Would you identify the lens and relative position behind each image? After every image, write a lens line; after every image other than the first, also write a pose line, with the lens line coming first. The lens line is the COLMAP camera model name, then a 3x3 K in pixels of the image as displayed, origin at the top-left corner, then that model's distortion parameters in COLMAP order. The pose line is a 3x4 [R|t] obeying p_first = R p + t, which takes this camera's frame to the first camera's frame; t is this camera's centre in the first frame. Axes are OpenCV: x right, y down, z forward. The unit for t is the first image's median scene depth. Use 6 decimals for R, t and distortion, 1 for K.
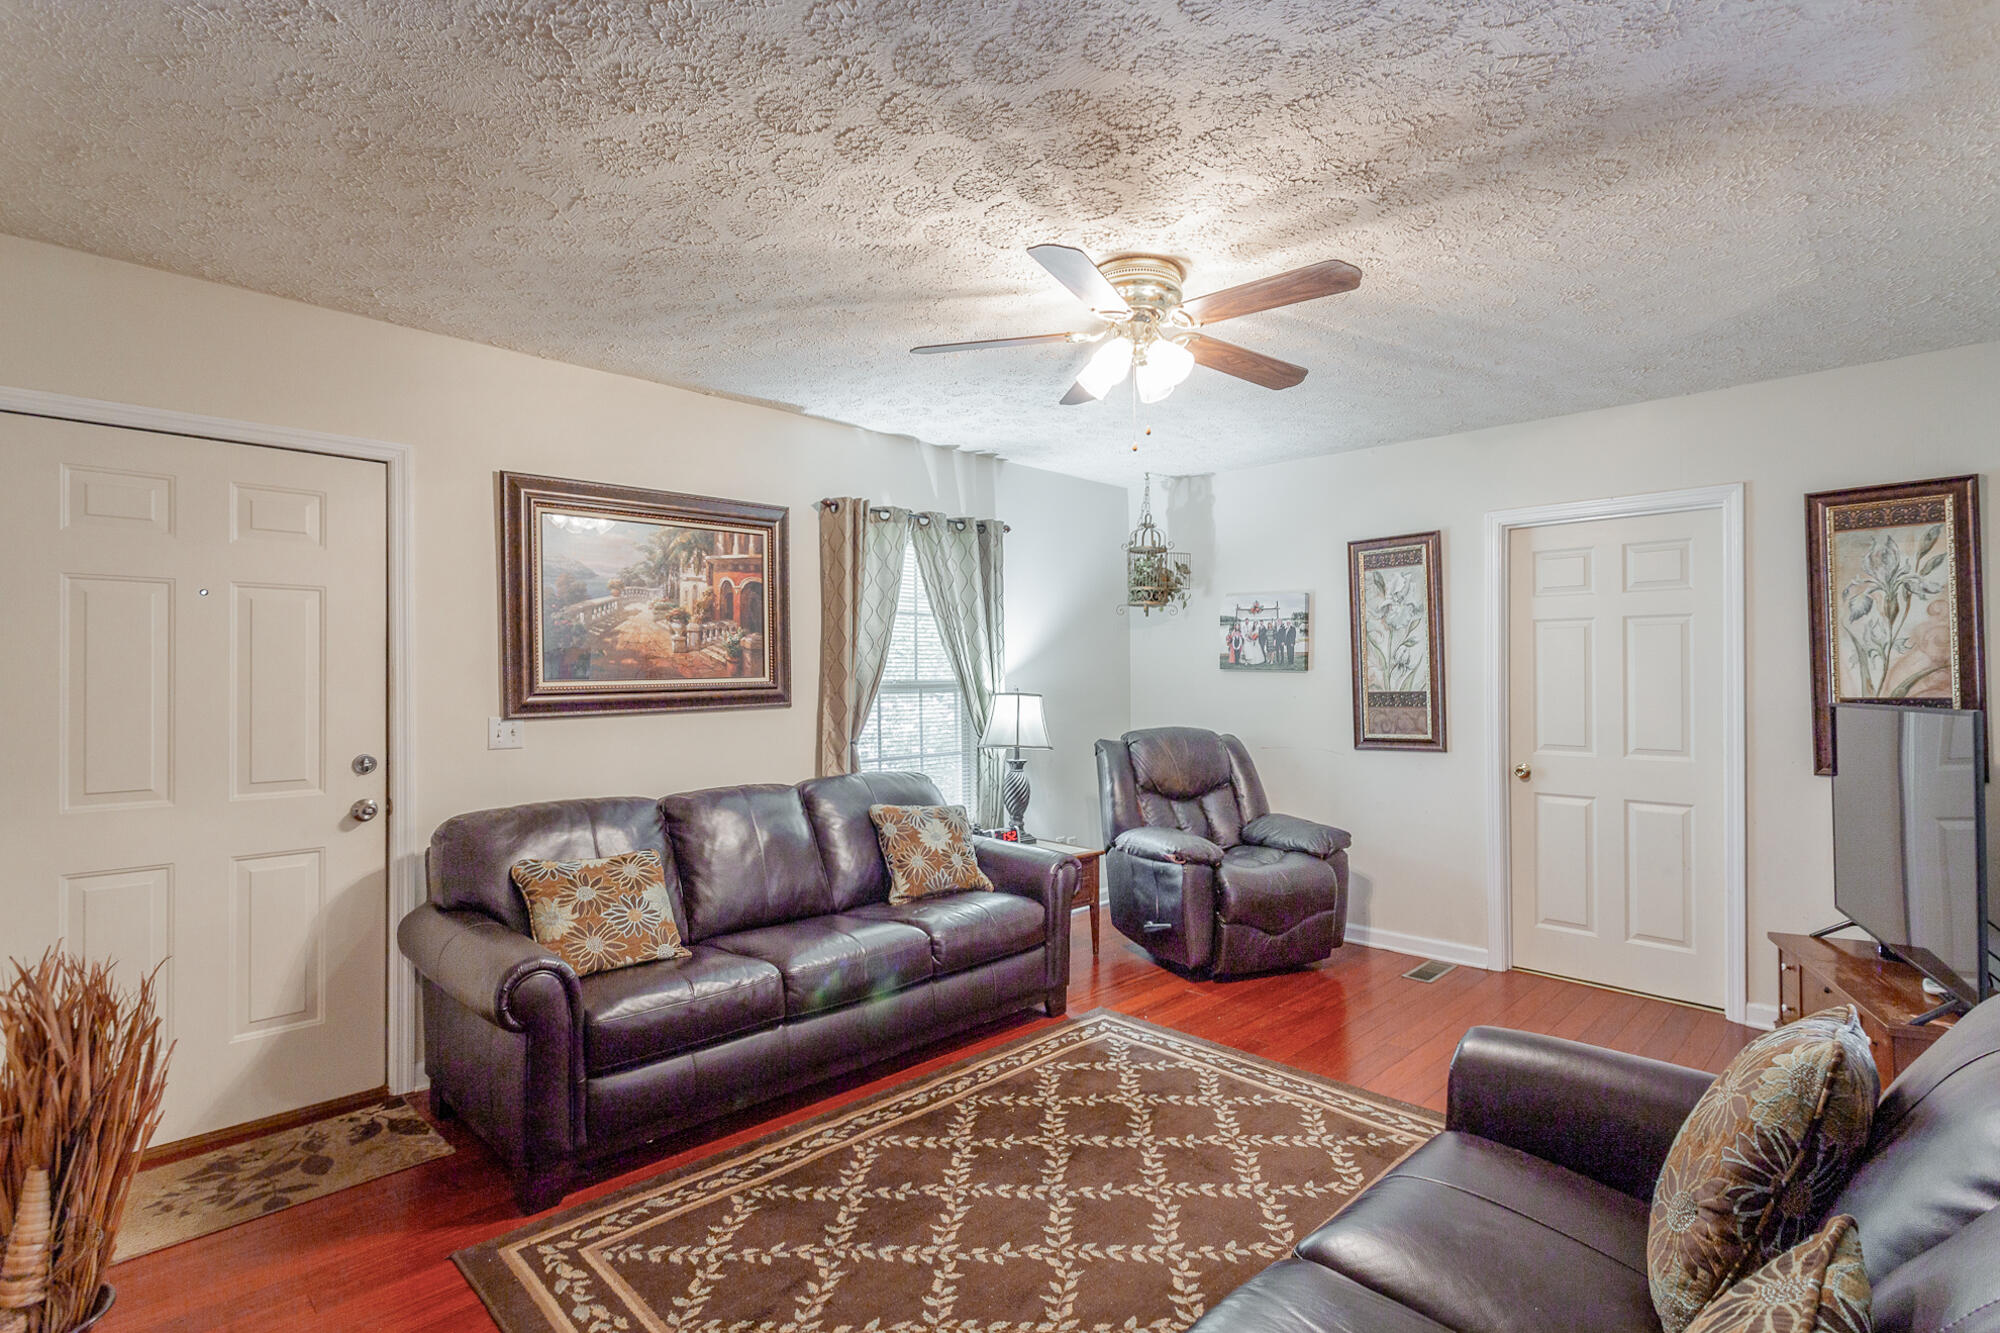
lens RADIAL K [[965.5, 0, 1000.0], [0, 965.5, 666.5], [0, 0, 1]] dist [0.002632, 0.000561]
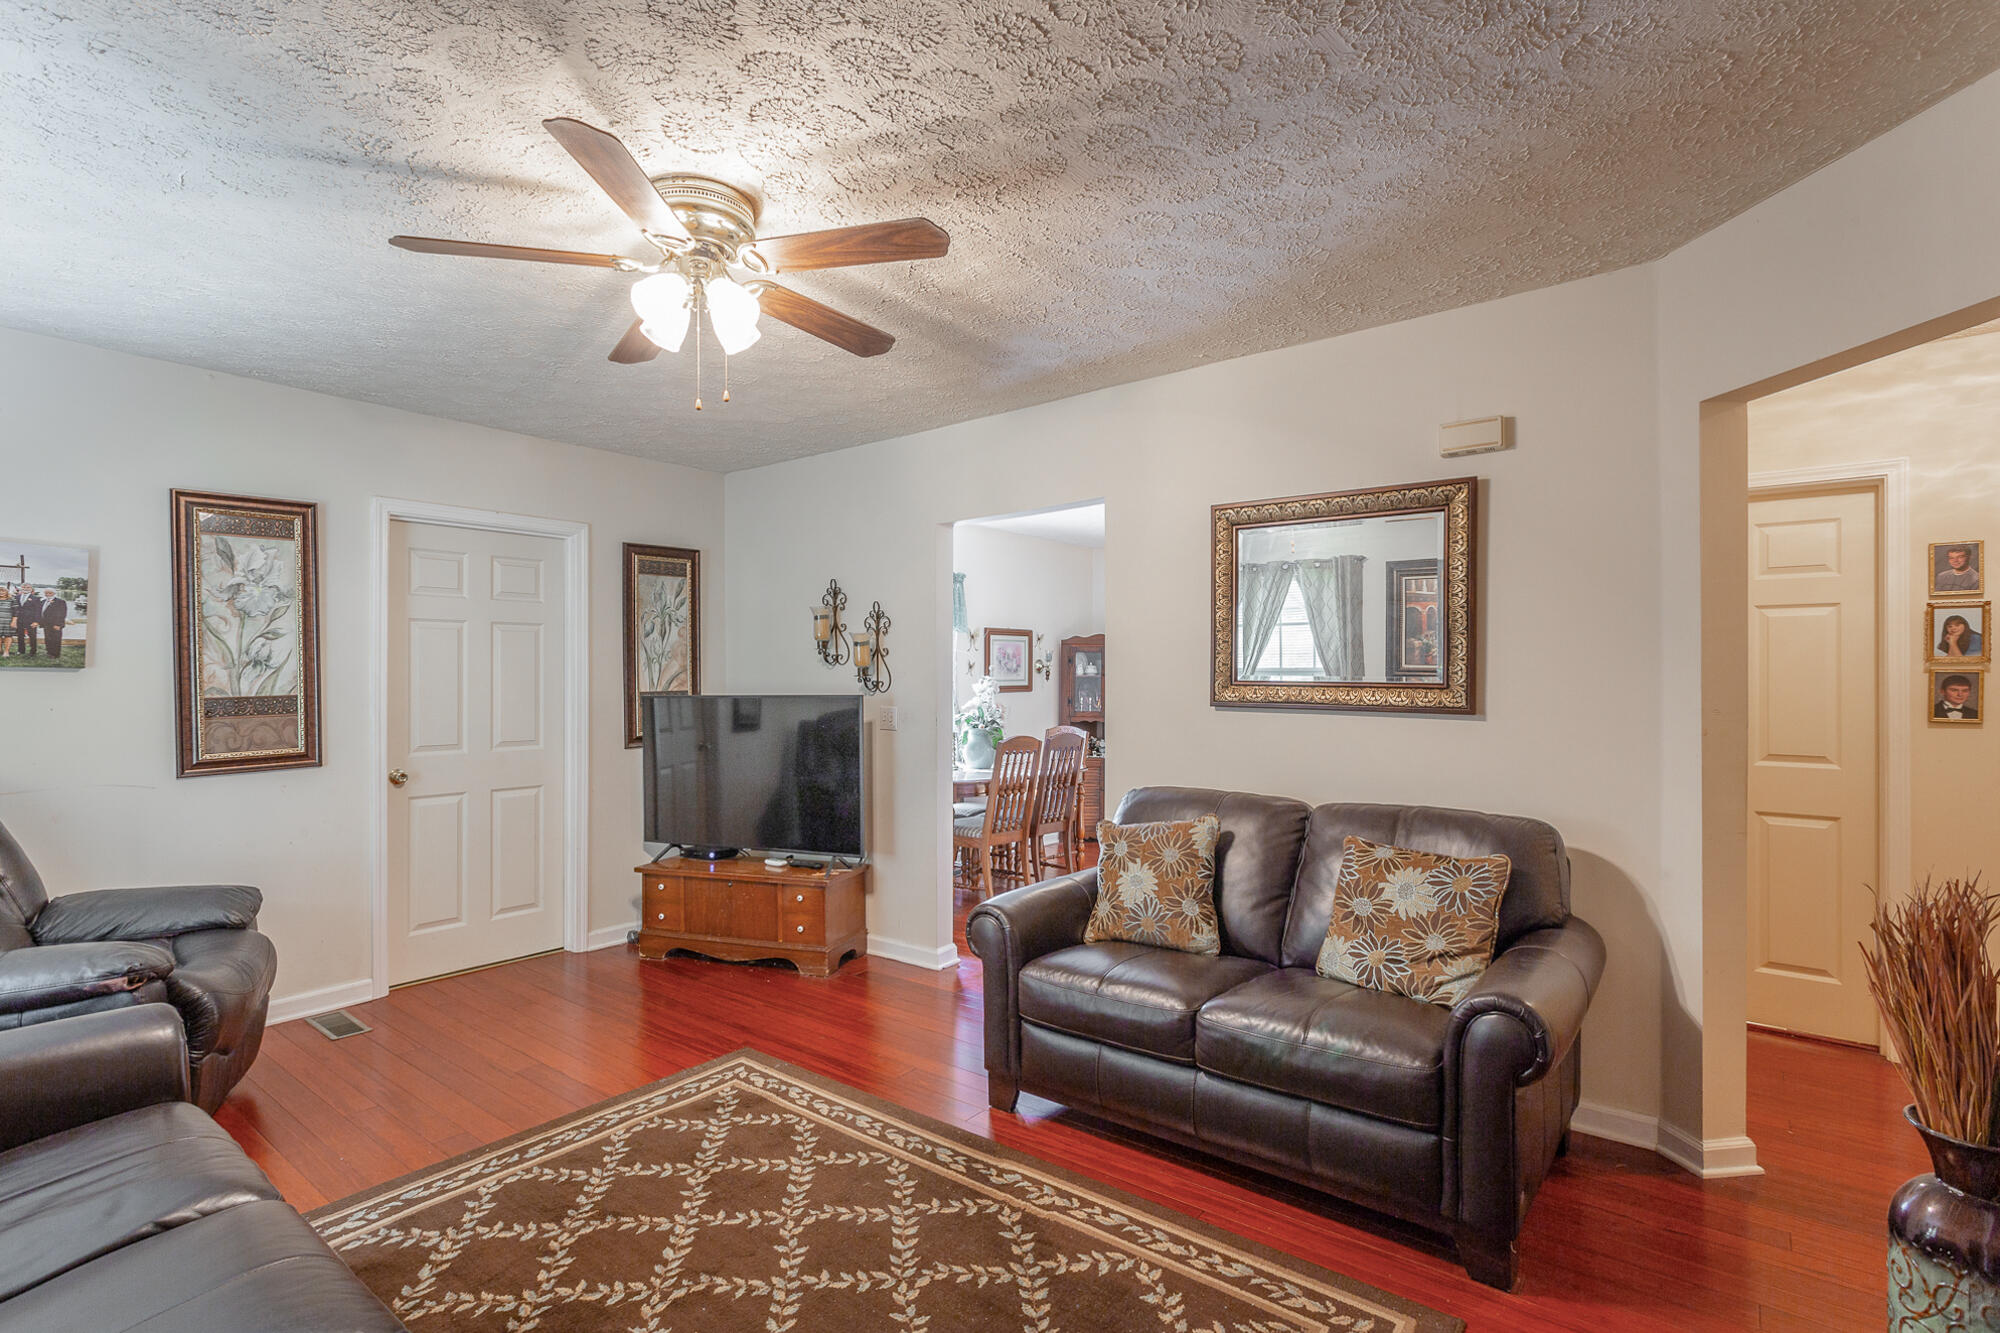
lens RADIAL K [[946.9, 0, 997.1], [0, 946.9, 673.9], [0, 0, 1]] dist [0.003477, 0.002164]
pose [[-0.118688, 0.002708, 0.992928, -0.515314], [-0.008913, 0.999953, -0.003793, 0.006397], [-0.992892, -0.009300, -0.118659, 0.599609]]
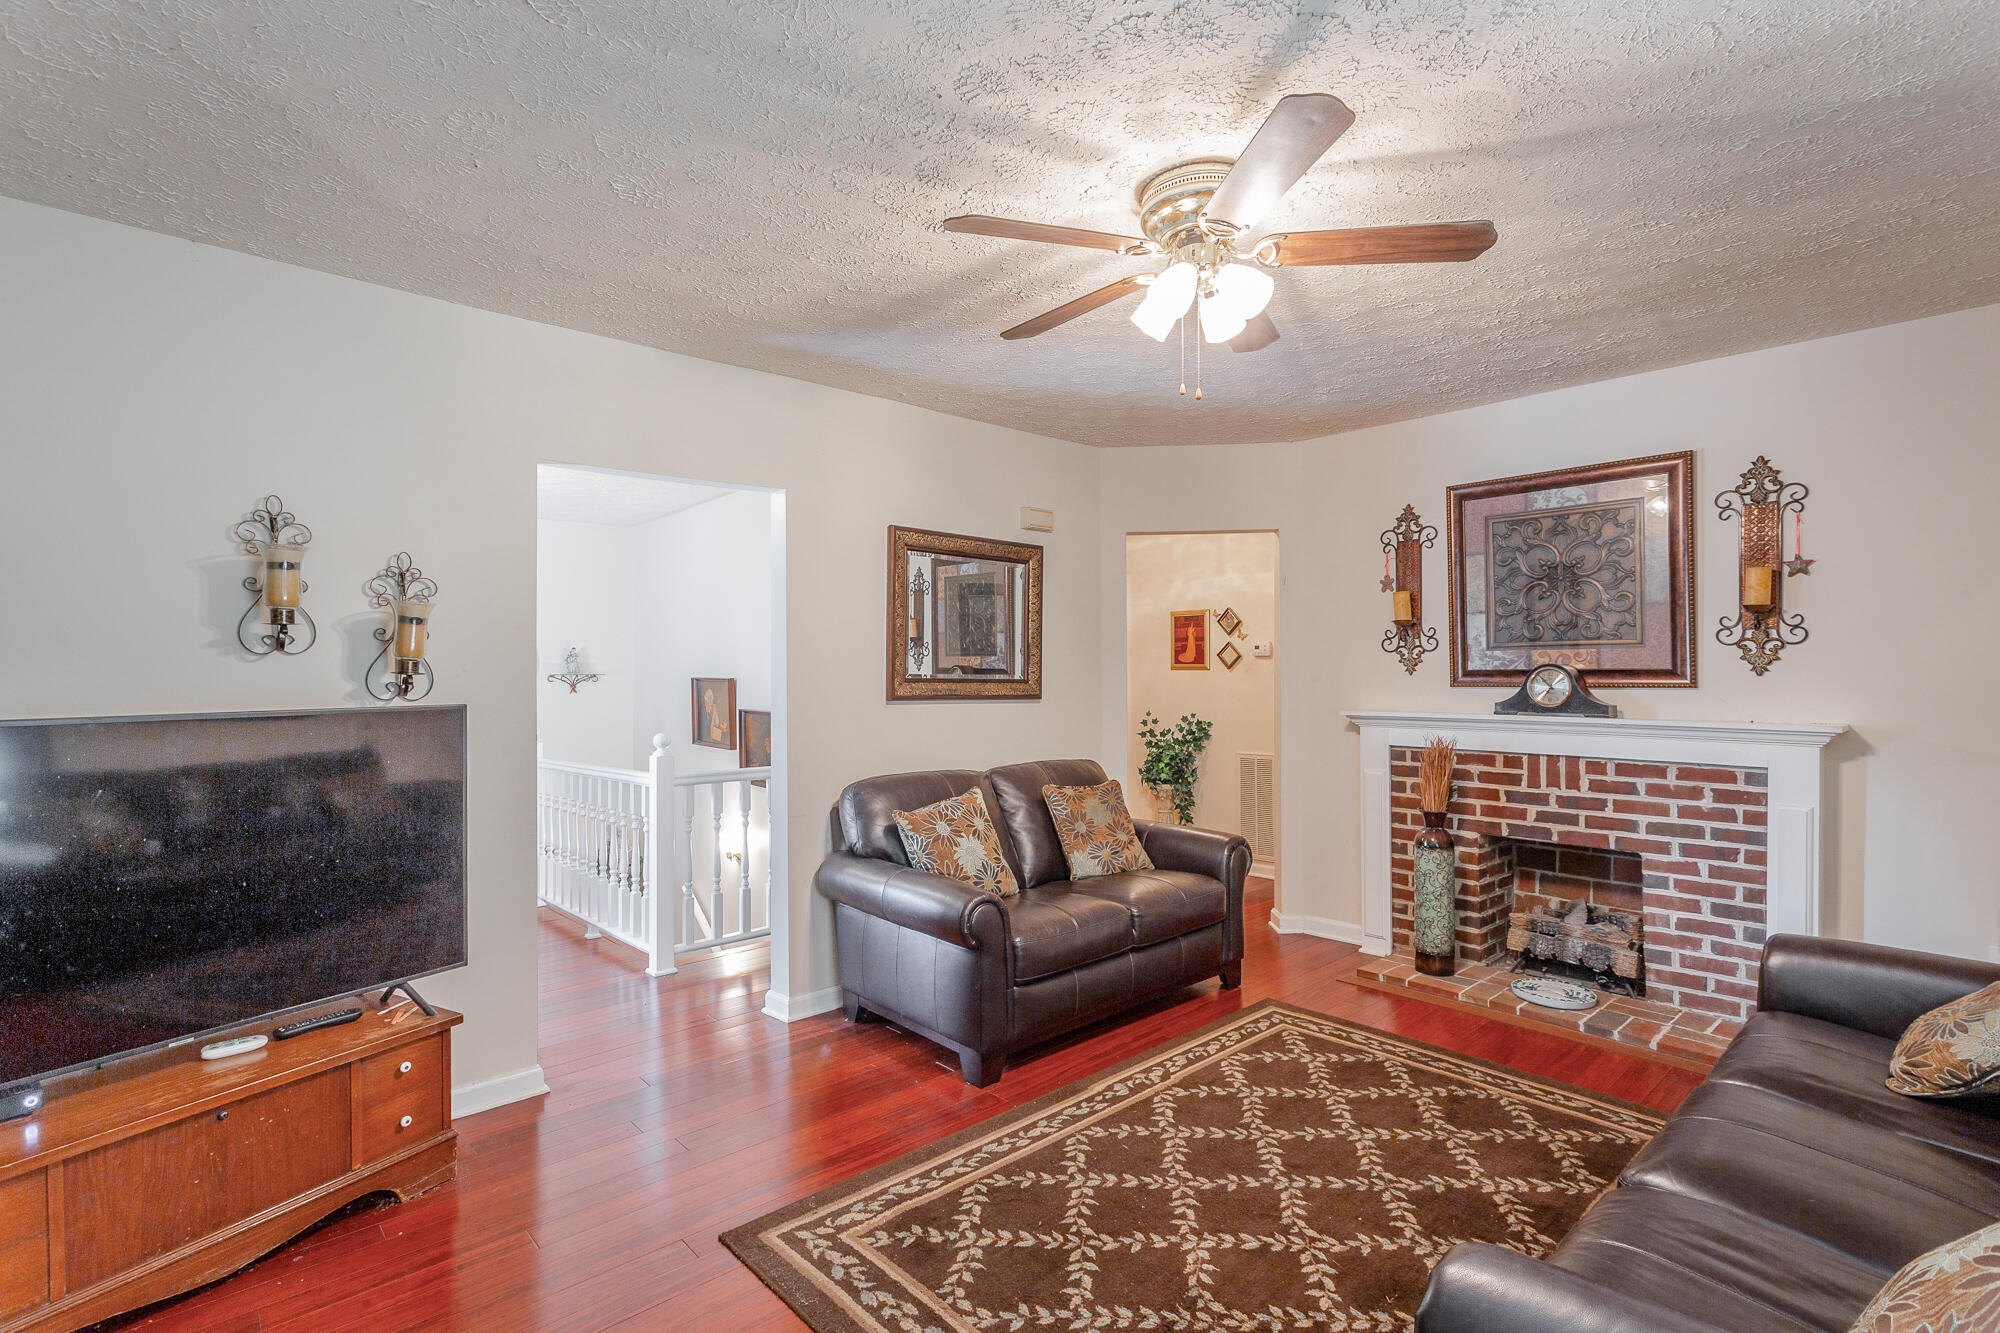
lens RADIAL K [[926.3, 0, 1000.0], [0, 926.3, 666.5], [0, 0, 1]] dist [0.003371, 0.000531]
pose [[-0.998412, 0.006870, 0.055910, 0.191564], [0.005606, 0.999726, -0.022741, 0.018098], [-0.056051, -0.022392, -0.998177, 1.297154]]
